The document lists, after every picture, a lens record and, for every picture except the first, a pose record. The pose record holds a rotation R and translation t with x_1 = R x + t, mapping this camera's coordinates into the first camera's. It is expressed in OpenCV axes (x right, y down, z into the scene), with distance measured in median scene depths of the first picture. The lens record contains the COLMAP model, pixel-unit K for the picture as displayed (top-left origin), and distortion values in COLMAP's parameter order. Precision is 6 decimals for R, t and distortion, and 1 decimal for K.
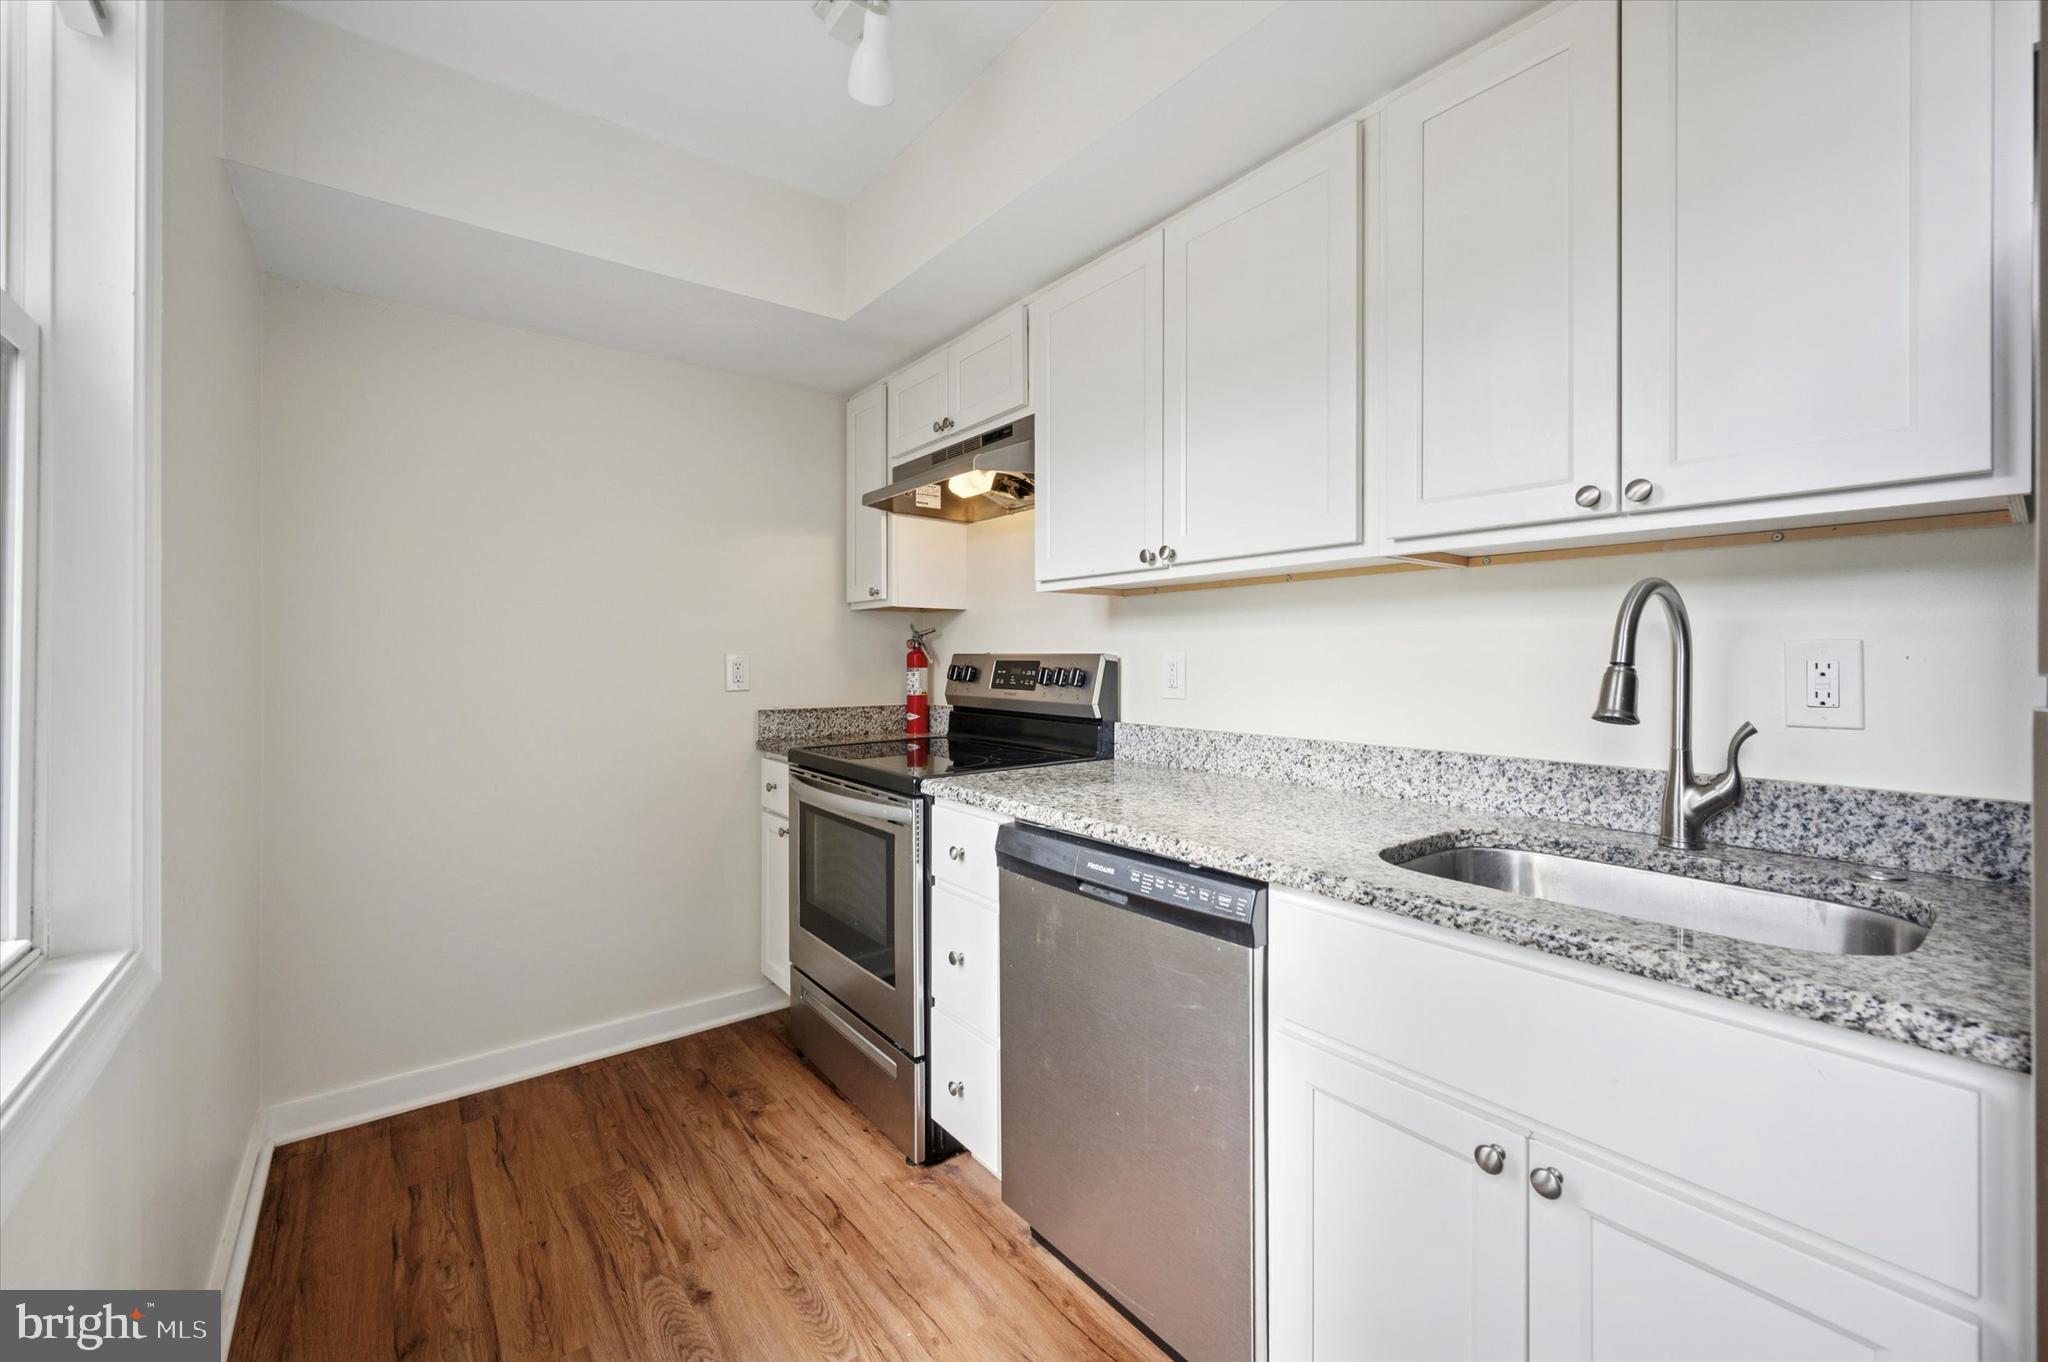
lens RADIAL K [[807.0, 0, 1021.9], [0, 807.0, 659.0], [0, 0, 1]] dist [-0.000937, -0.000661]
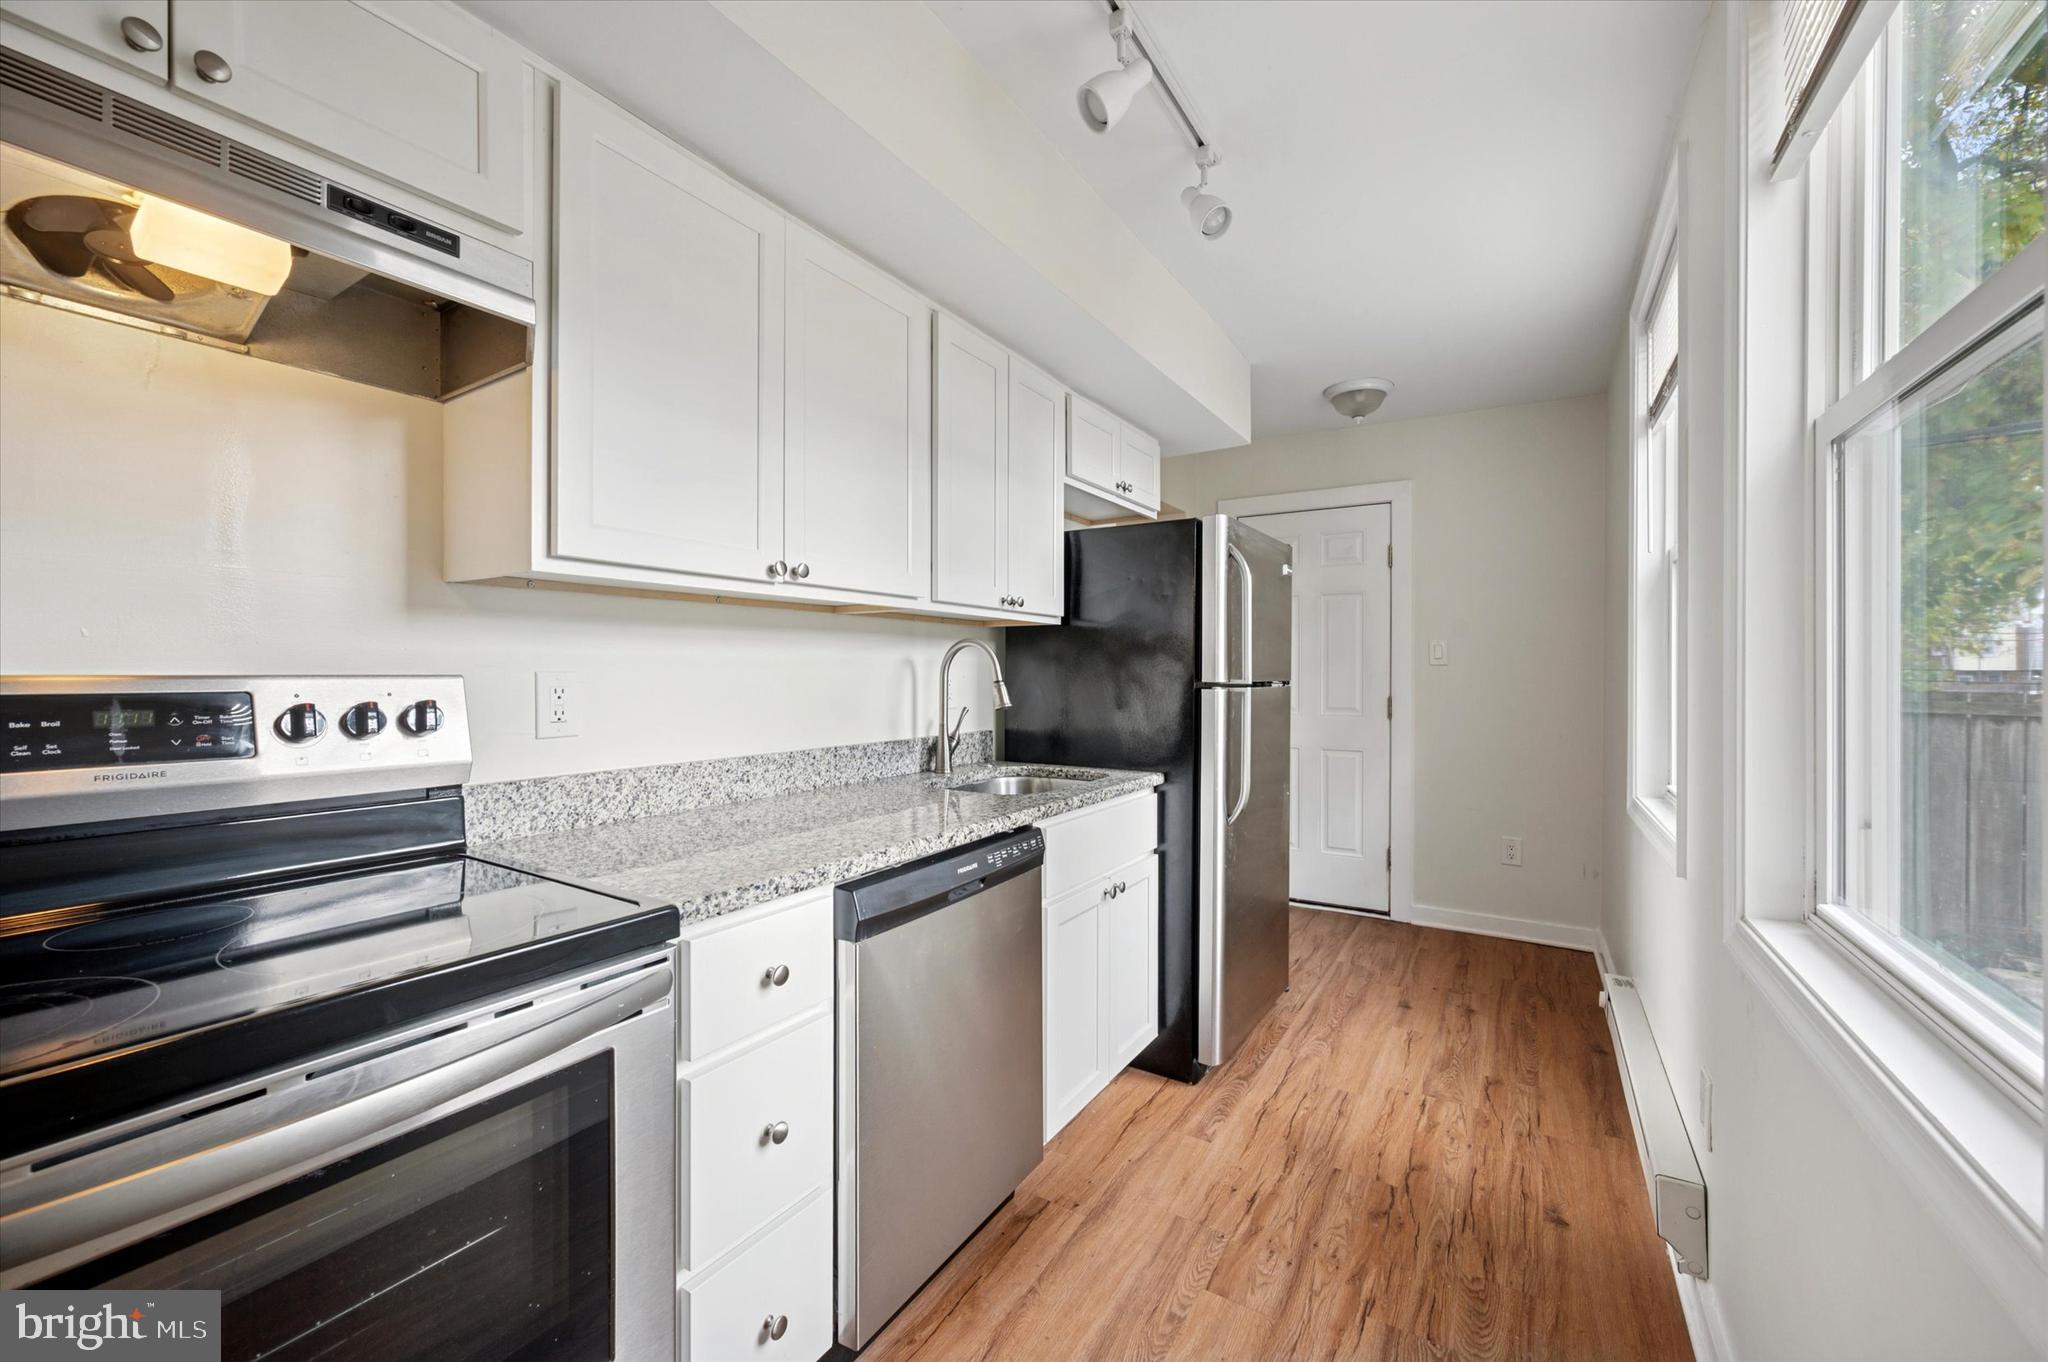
lens RADIAL K [[807.0, 0, 1033.5], [0, 807.0, 676.7], [0, 0, 1]] dist [-0.000937, -0.000661]
pose [[-0.341754, -0.006223, 0.939769, -0.781125], [0.001284, 0.999974, 0.007089, -0.012170], [-0.939788, 0.003630, -0.341737, 1.025381]]
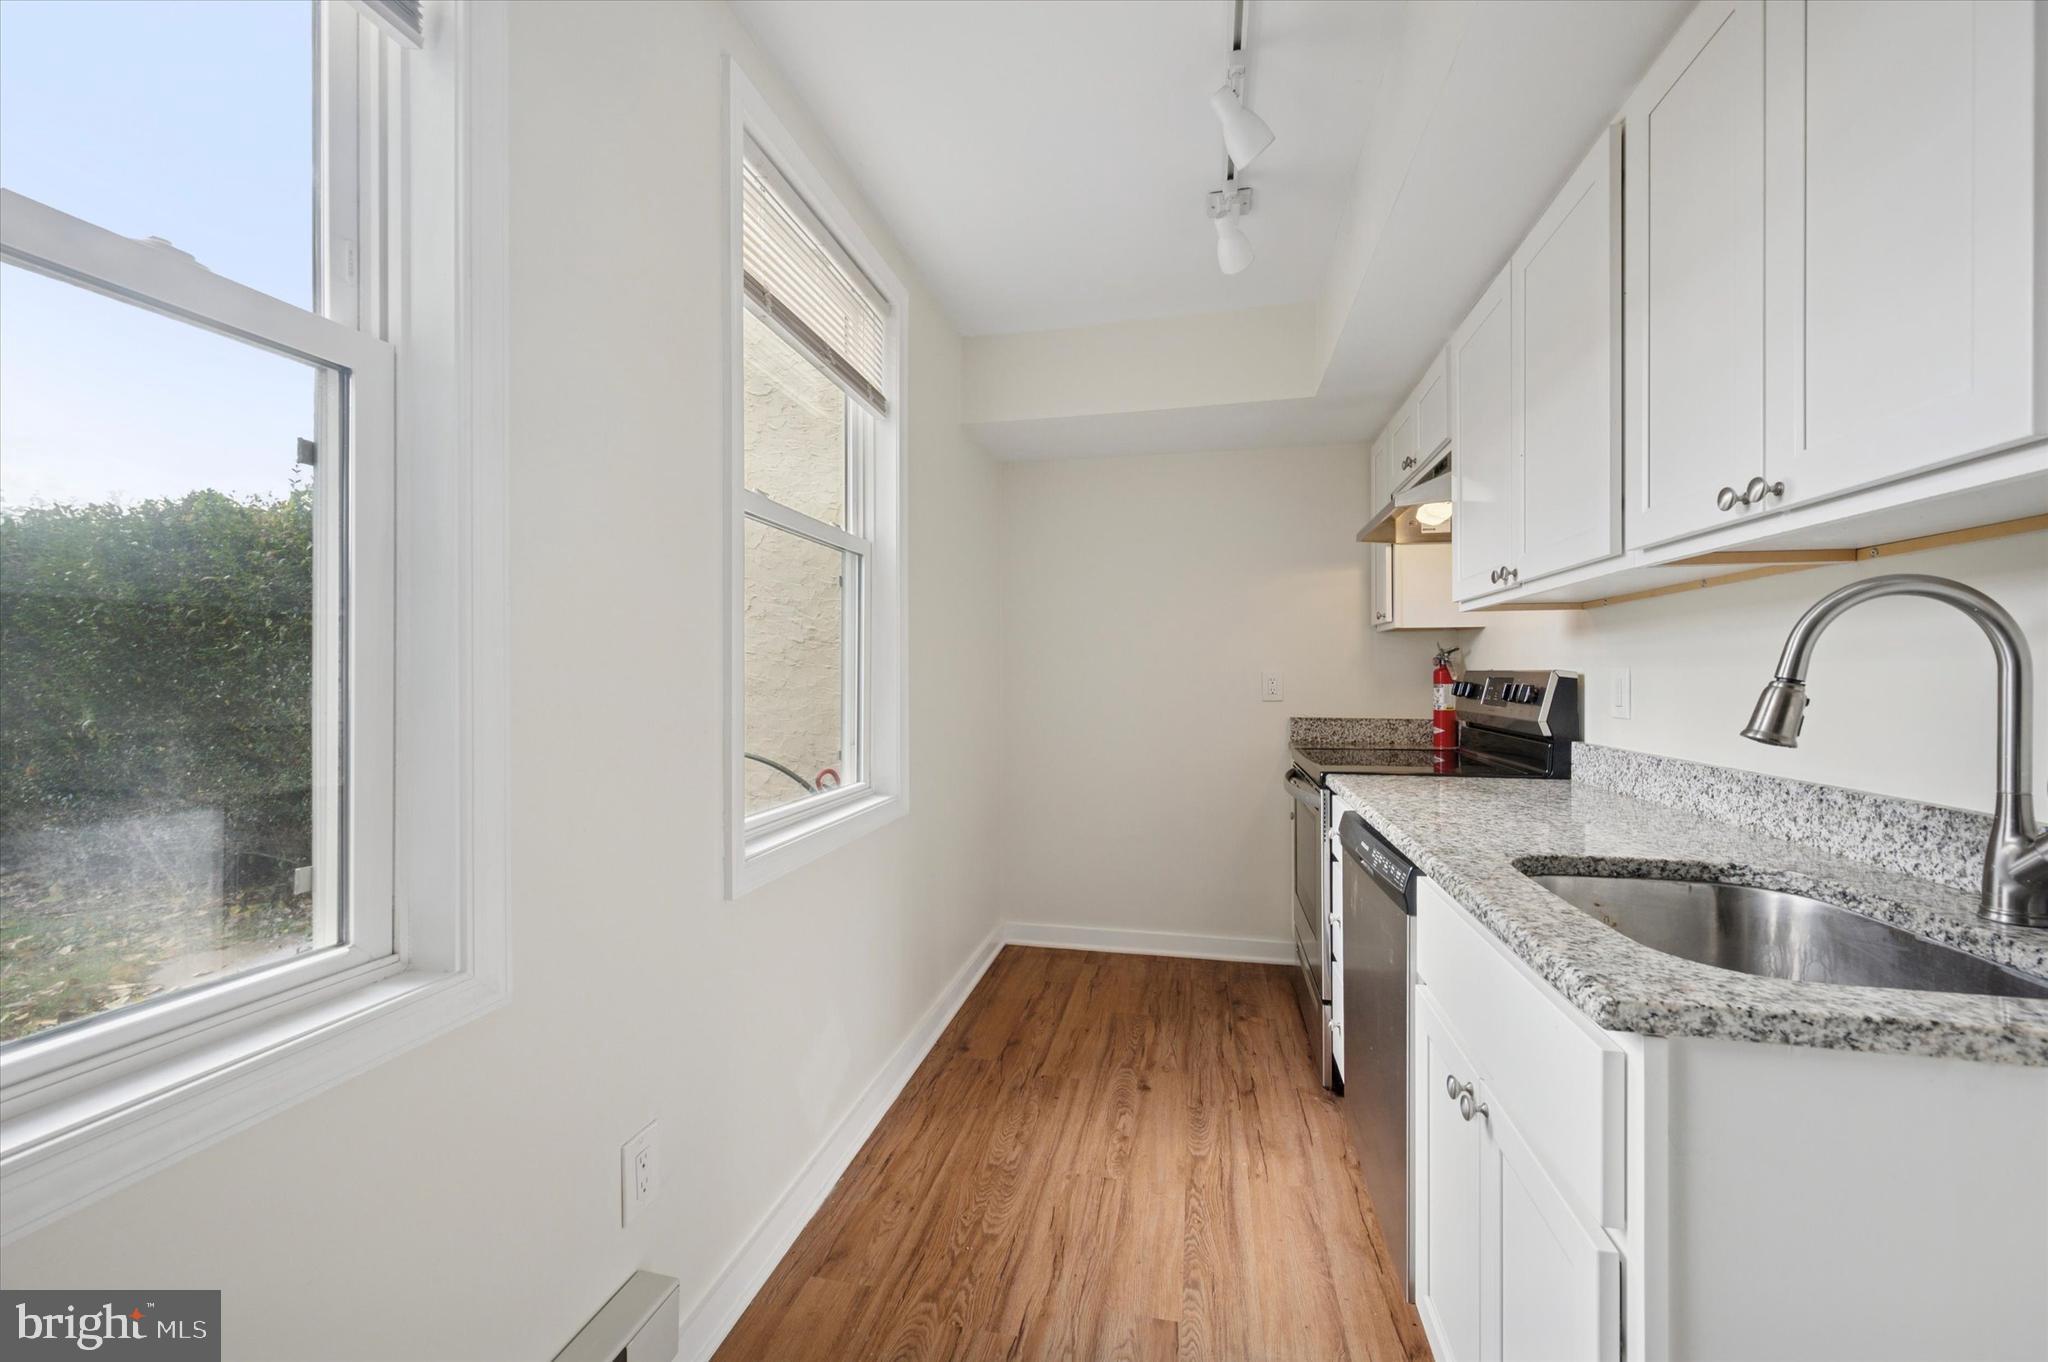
lens RADIAL K [[807.0, 0, 1048.3], [0, 807.0, 684.7], [0, 0, 1]] dist [-0.000937, -0.000661]
pose [[0.654679, 0.009528, -0.755847, 0.554179], [-0.002373, 0.999942, 0.010550, 0.003034], [0.755903, -0.005113, 0.654664, -0.126137]]
